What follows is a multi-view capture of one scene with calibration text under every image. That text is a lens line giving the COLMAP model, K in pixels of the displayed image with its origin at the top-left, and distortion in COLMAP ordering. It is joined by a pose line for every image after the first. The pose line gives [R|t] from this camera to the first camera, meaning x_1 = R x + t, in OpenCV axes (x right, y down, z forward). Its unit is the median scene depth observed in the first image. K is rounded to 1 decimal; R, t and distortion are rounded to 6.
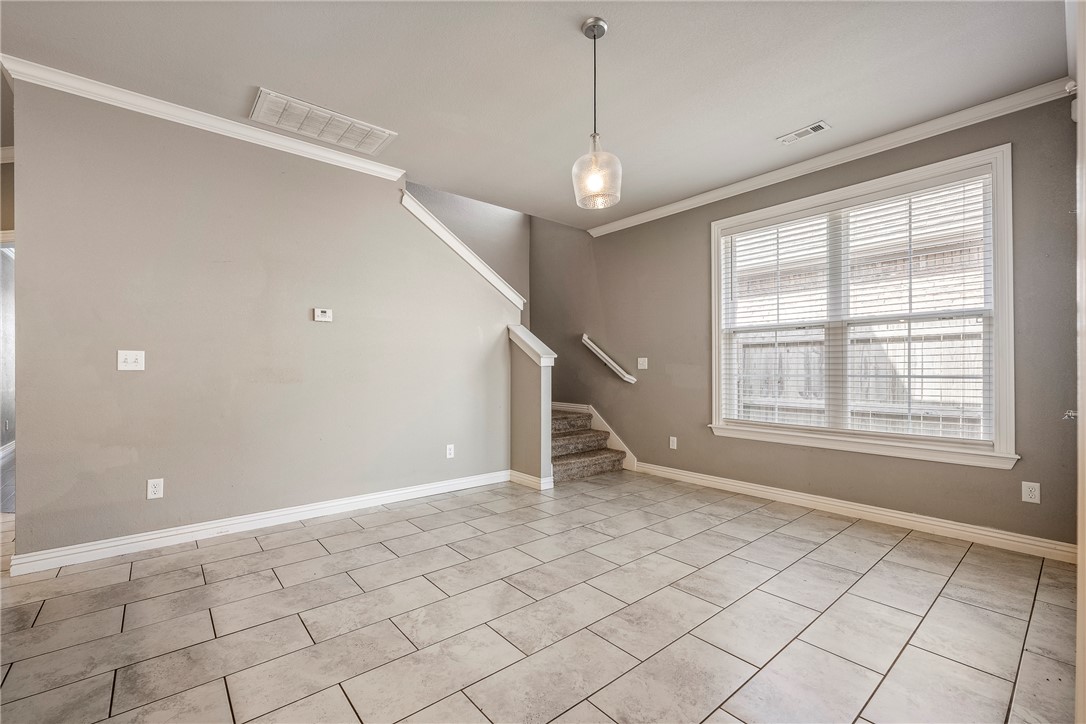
lens RADIAL K [[473.5, 0, 547.6], [0, 473.5, 364.2], [0, 0, 1]] dist [-0.002719, 0.000776]
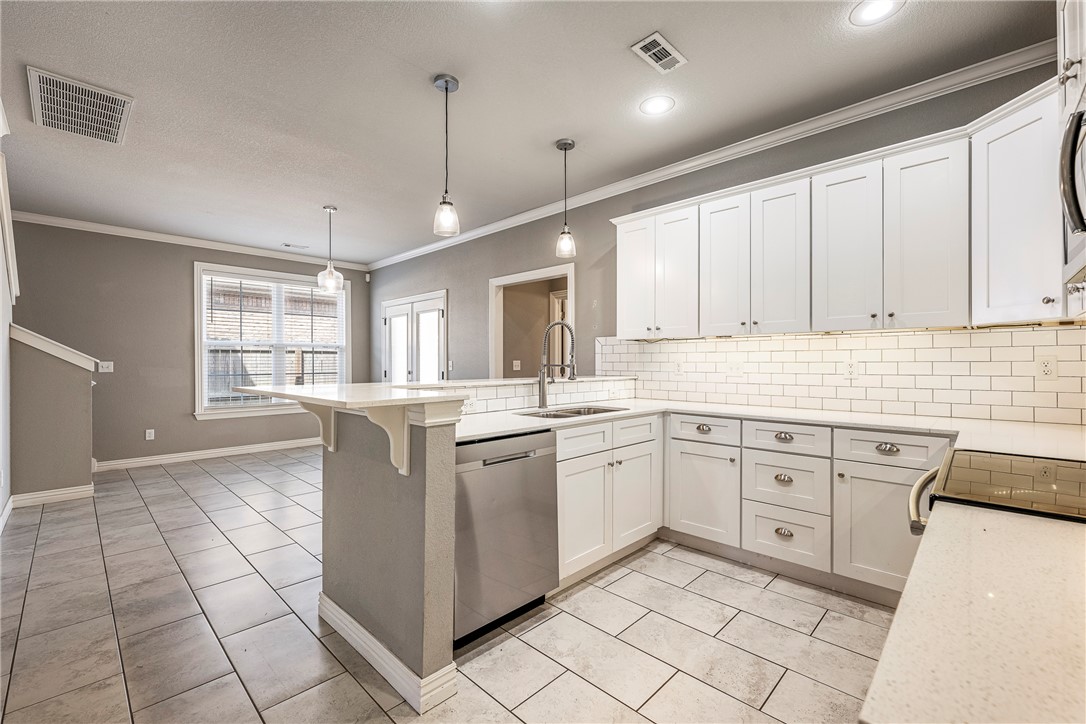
lens RADIAL K [[473.5, 0, 550.2], [0, 473.5, 364.1], [0, 0, 1]] dist [-0.002719, 0.000776]
pose [[-0.109244, 0.000544, 0.994015, -1.226010], [-0.004812, 0.999988, -0.001076, -0.014993], [-0.994003, -0.004901, -0.109240, 0.173836]]
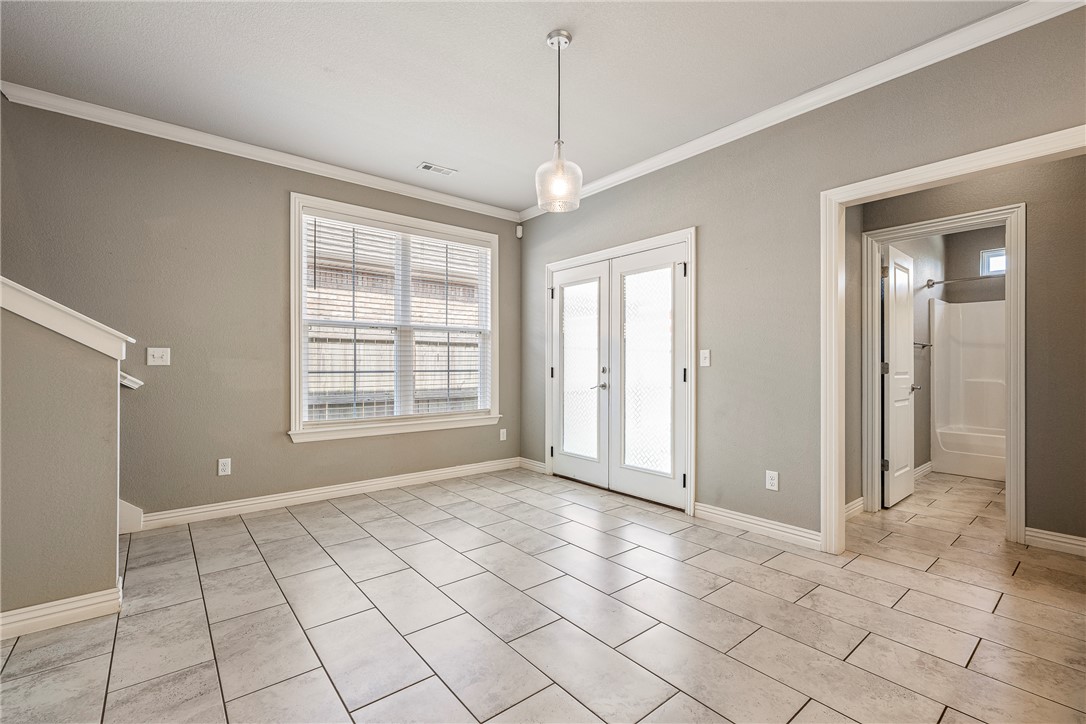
lens RADIAL K [[473.5, 0, 541.8], [0, 473.5, 365.6], [0, 0, 1]] dist [-0.002719, 0.000776]
pose [[0.002168, 0.001349, 0.999997, -0.559250], [-0.010572, 0.999943, -0.001326, 0.008184], [-0.999942, -0.010569, 0.002182, 0.624805]]
